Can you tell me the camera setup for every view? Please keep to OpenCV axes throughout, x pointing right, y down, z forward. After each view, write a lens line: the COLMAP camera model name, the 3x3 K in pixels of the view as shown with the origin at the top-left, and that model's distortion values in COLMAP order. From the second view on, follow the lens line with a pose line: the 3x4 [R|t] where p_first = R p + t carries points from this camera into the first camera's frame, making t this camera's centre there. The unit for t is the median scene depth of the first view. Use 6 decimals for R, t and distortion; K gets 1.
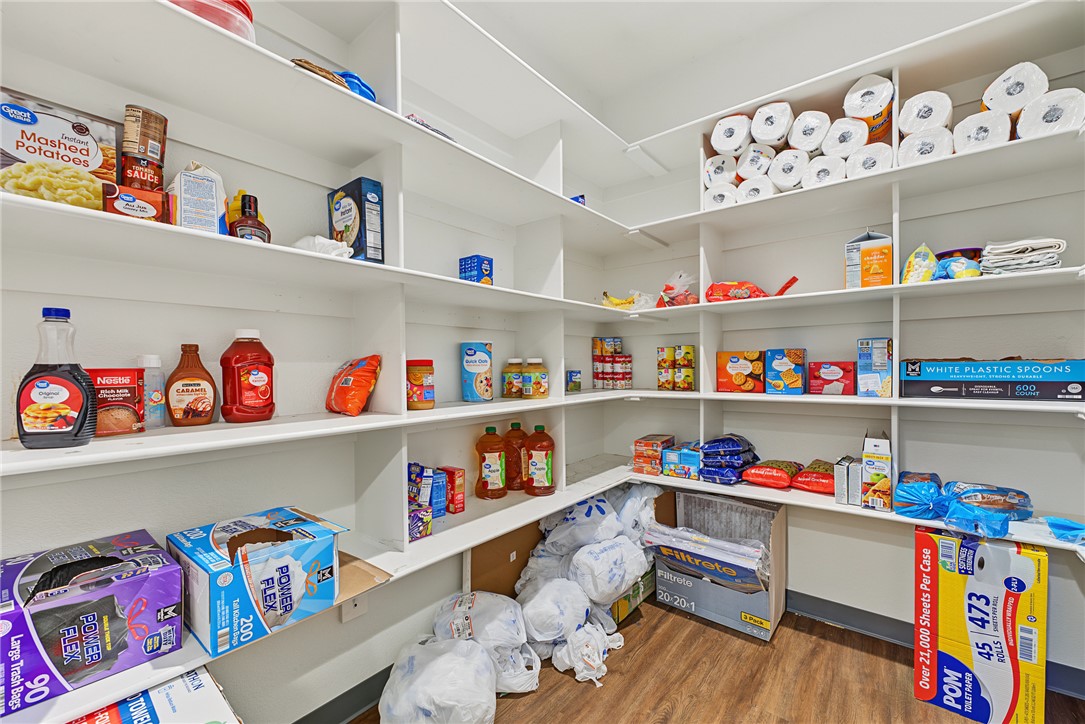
lens RADIAL K [[439.5, 0, 546.5], [0, 439.5, 372.6], [0, 0, 1]] dist [0.000286, -0.000125]
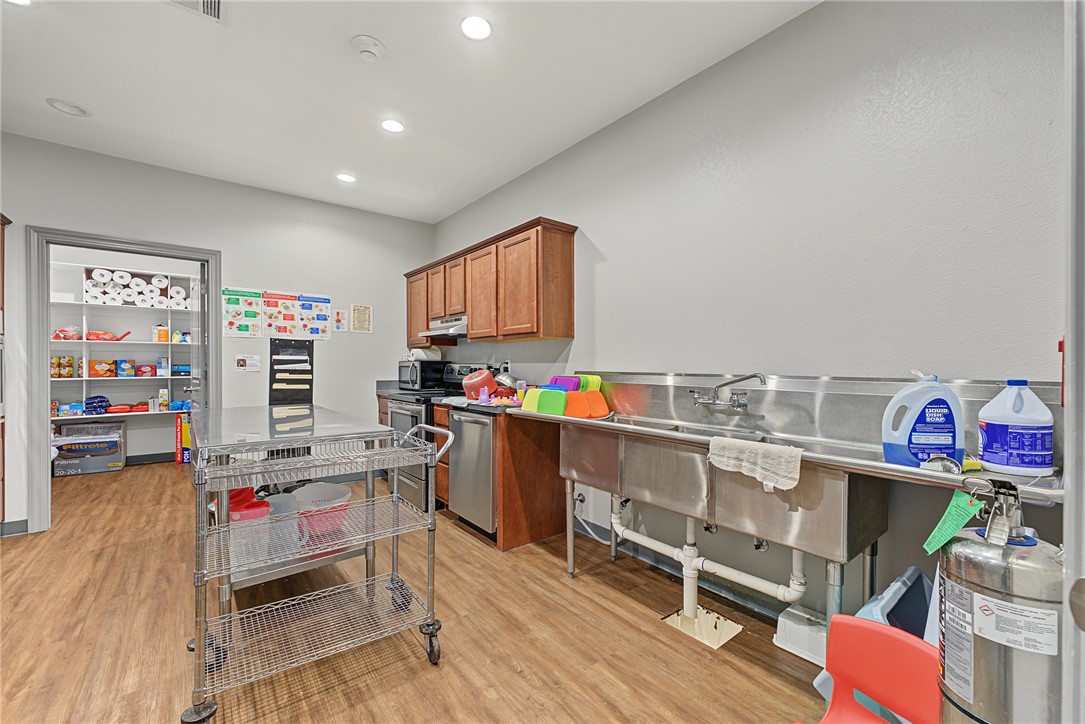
lens RADIAL K [[439.5, 0, 547.0], [0, 439.5, 364.6], [0, 0, 1]] dist [0.000286, -0.000125]
pose [[0.211823, 0.000444, 0.977308, -1.540447], [0.007716, 0.999968, -0.002127, 0.000009], [-0.977278, 0.007992, 0.211812, -2.078486]]
